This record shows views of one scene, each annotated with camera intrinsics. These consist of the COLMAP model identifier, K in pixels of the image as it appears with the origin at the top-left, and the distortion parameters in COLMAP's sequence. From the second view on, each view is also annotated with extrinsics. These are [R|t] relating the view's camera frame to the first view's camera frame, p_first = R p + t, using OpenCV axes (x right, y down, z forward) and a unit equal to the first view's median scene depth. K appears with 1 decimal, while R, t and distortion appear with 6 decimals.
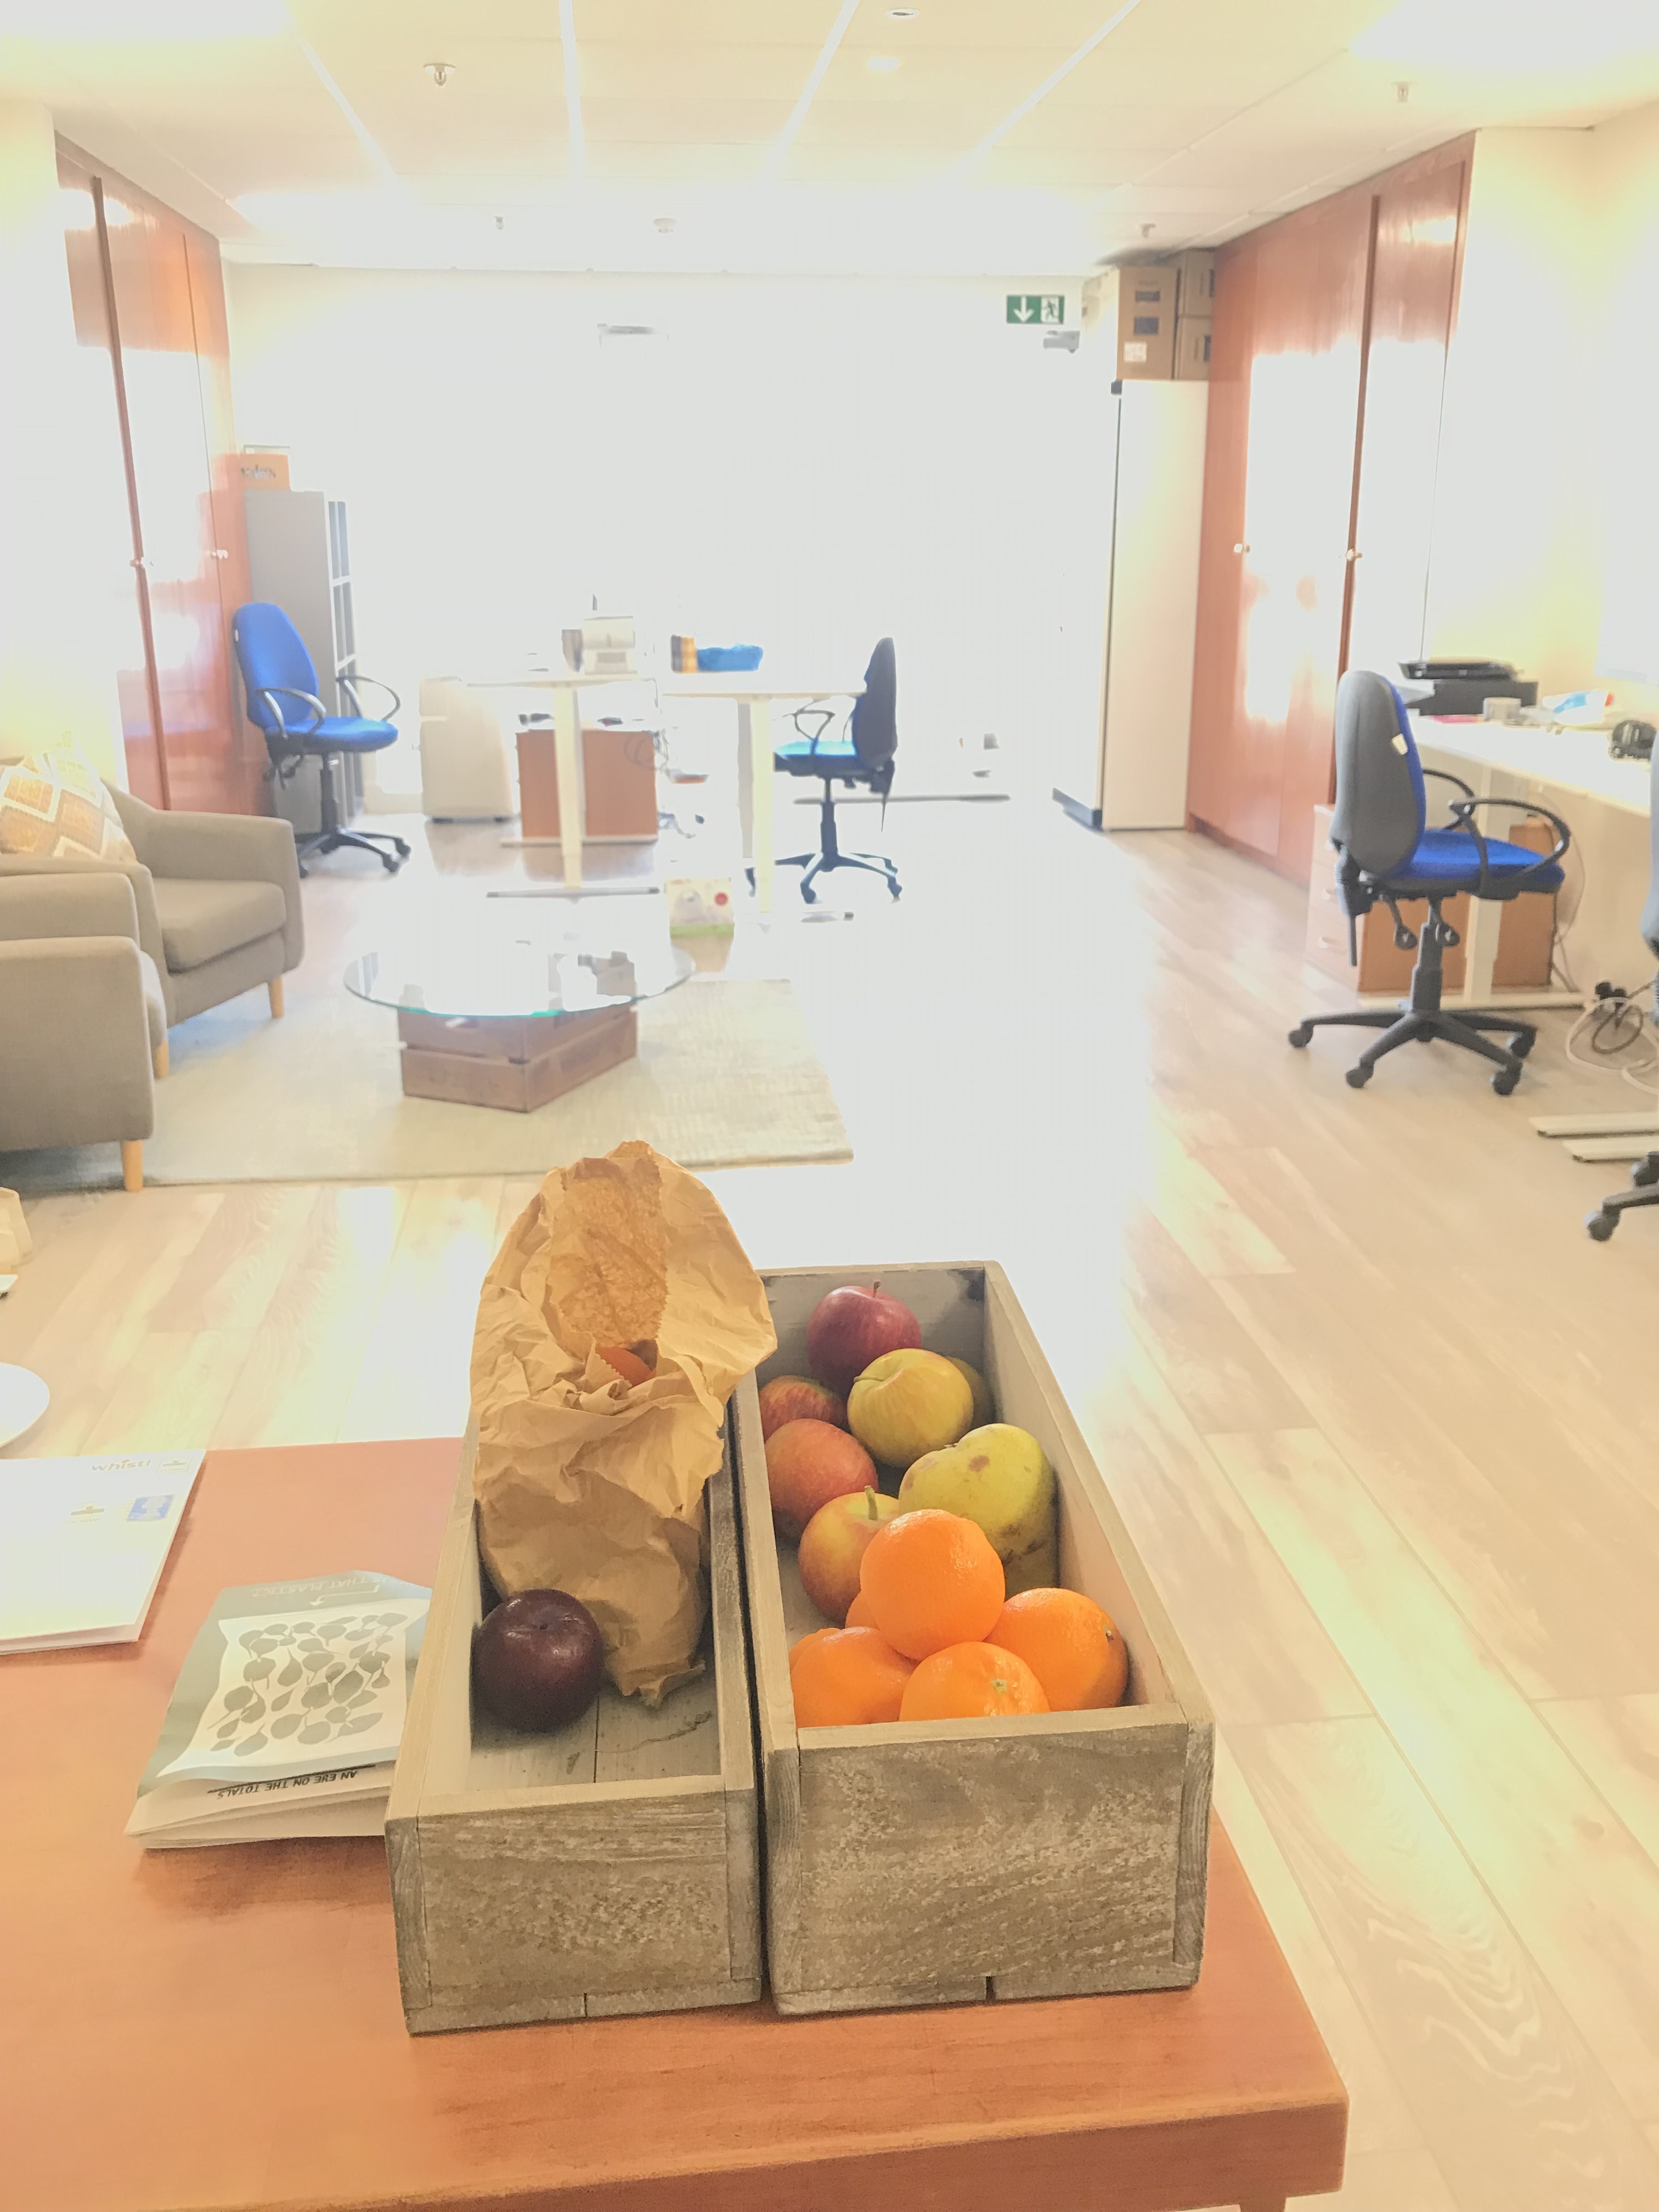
lens RADIAL K [[1810.7, 0, 829.5], [0, 1810.7, 1106.0], [0, 0, 1]] dist [0.095971, -0.207342]
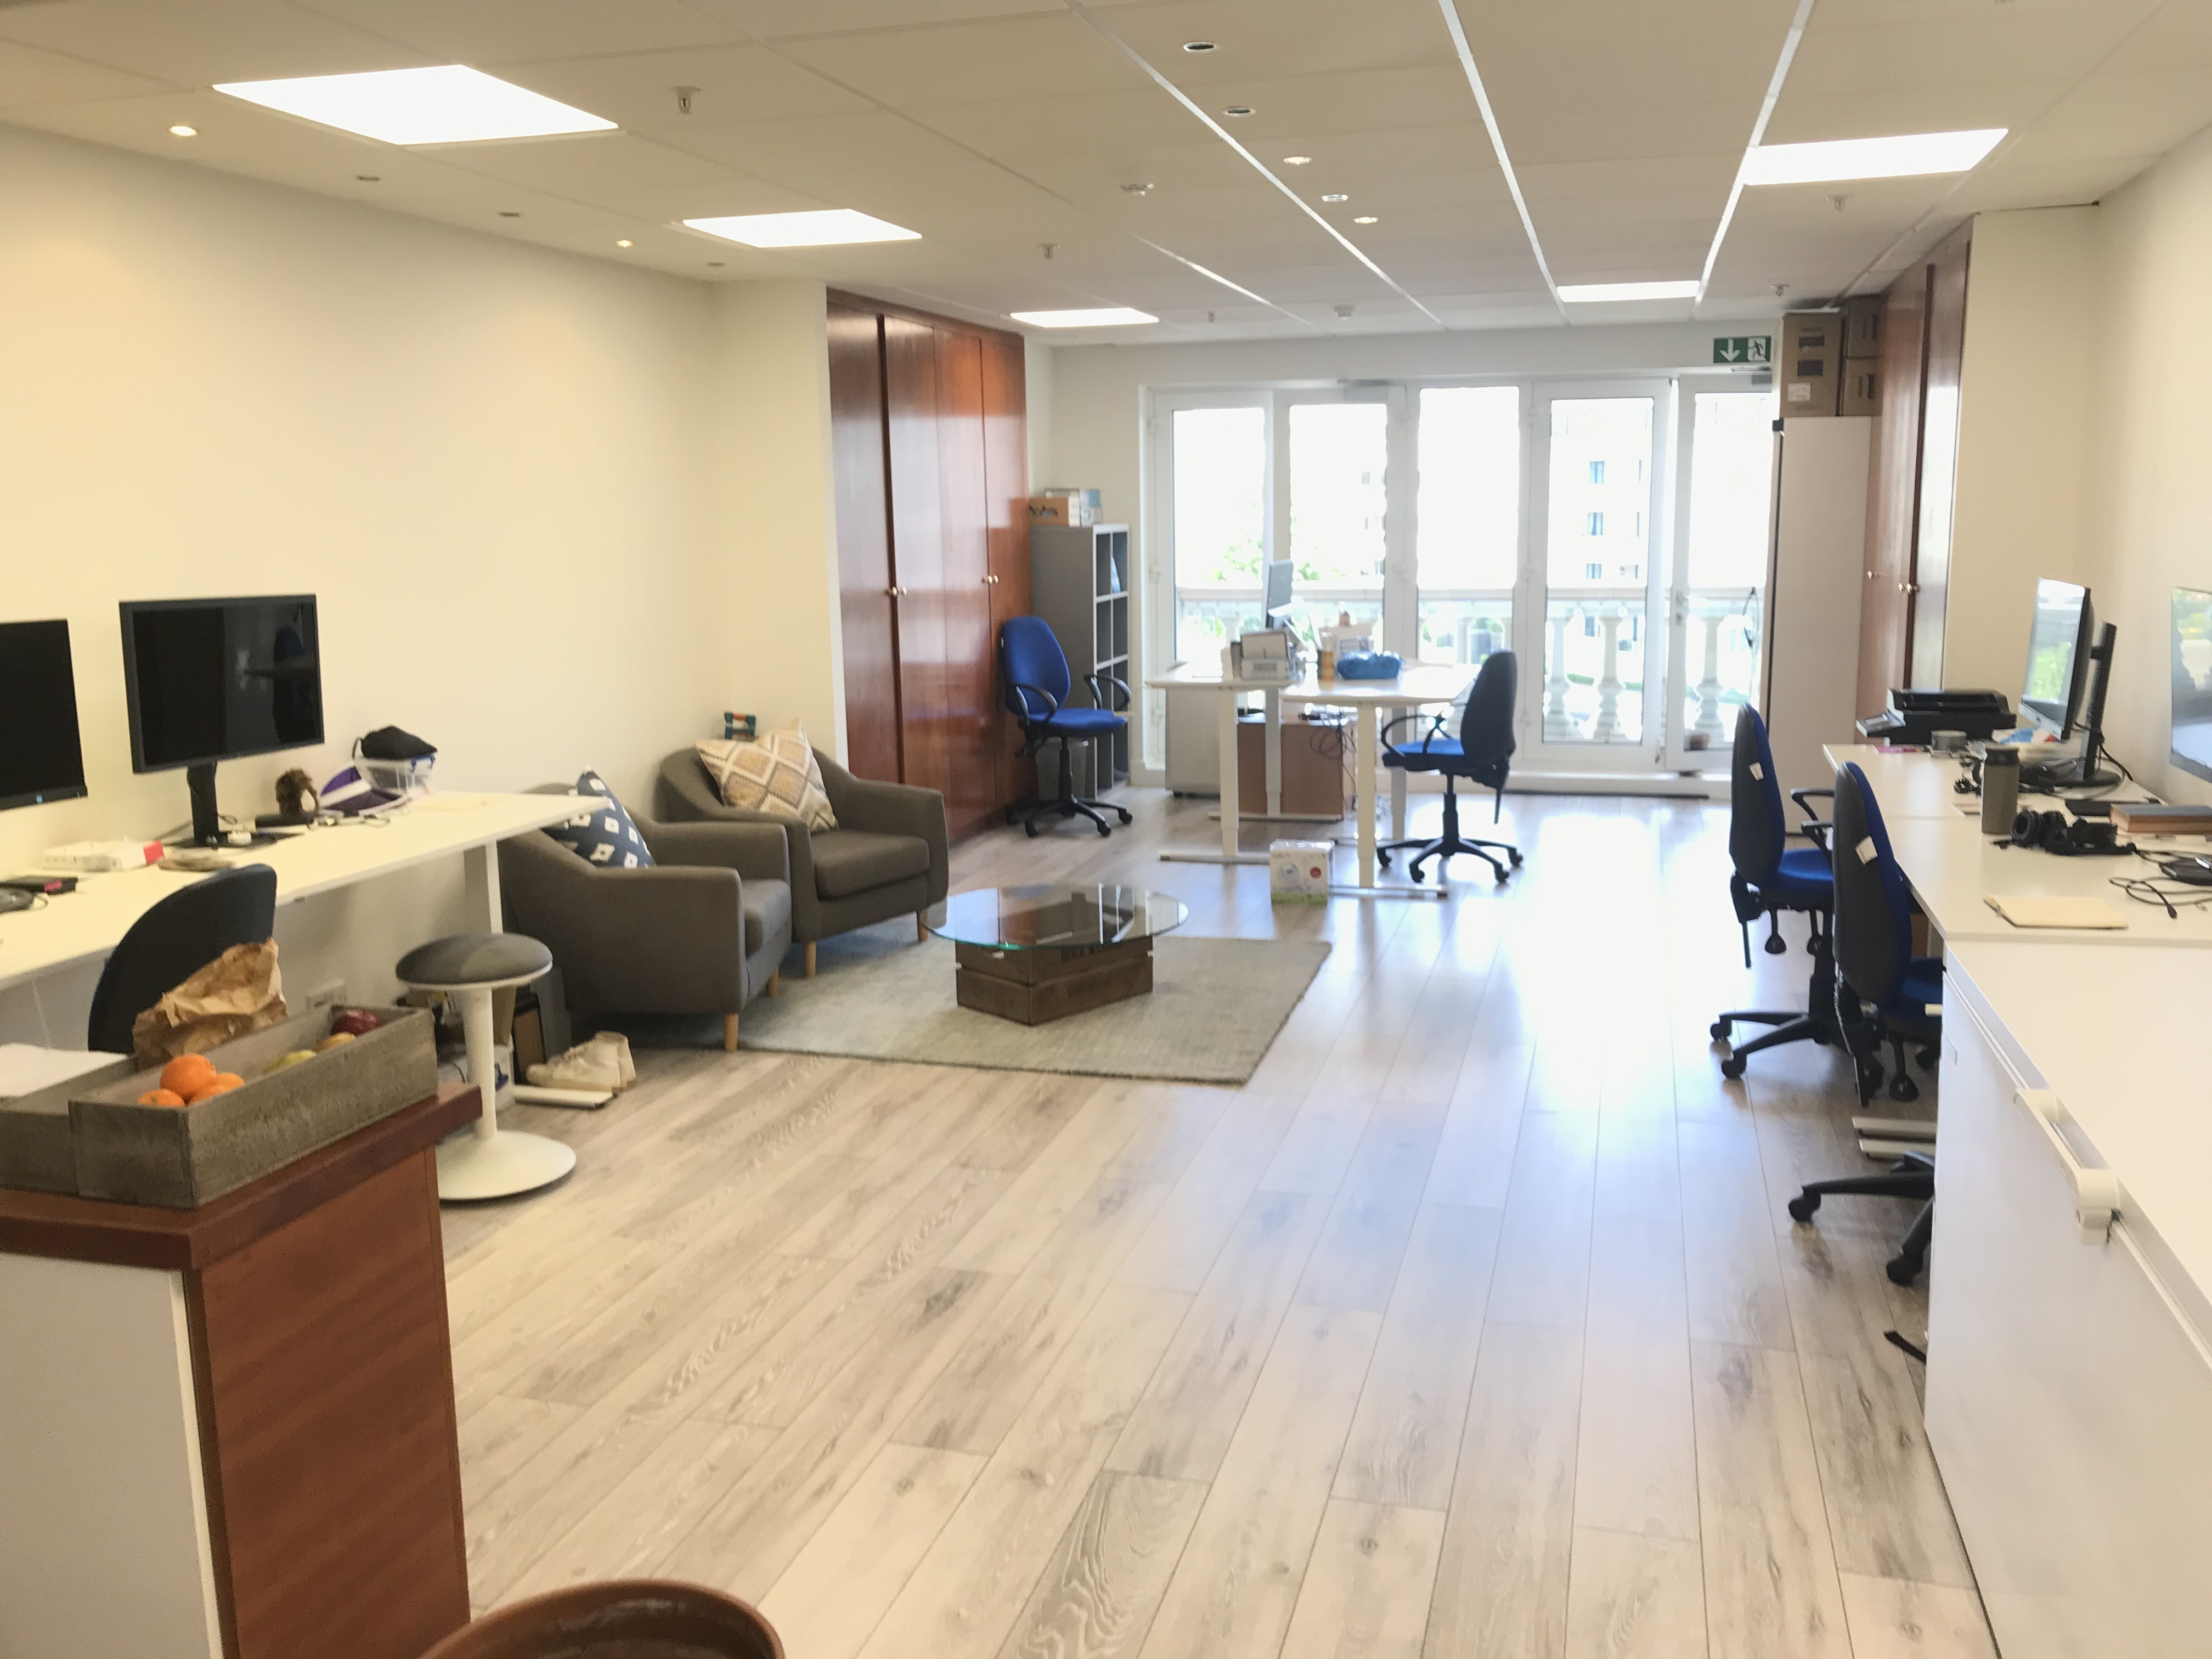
lens RADIAL K [[1796.4, 0, 1107.2], [0, 1796.4, 873.9], [0, 0, 1]] dist [0.192063, -0.381902]
pose [[0.929053, 0.064479, -0.364283, 0.235485], [-0.104509, 0.990329, -0.091245, 0.005682], [0.354877, 0.122842, 0.926807, -0.115473]]
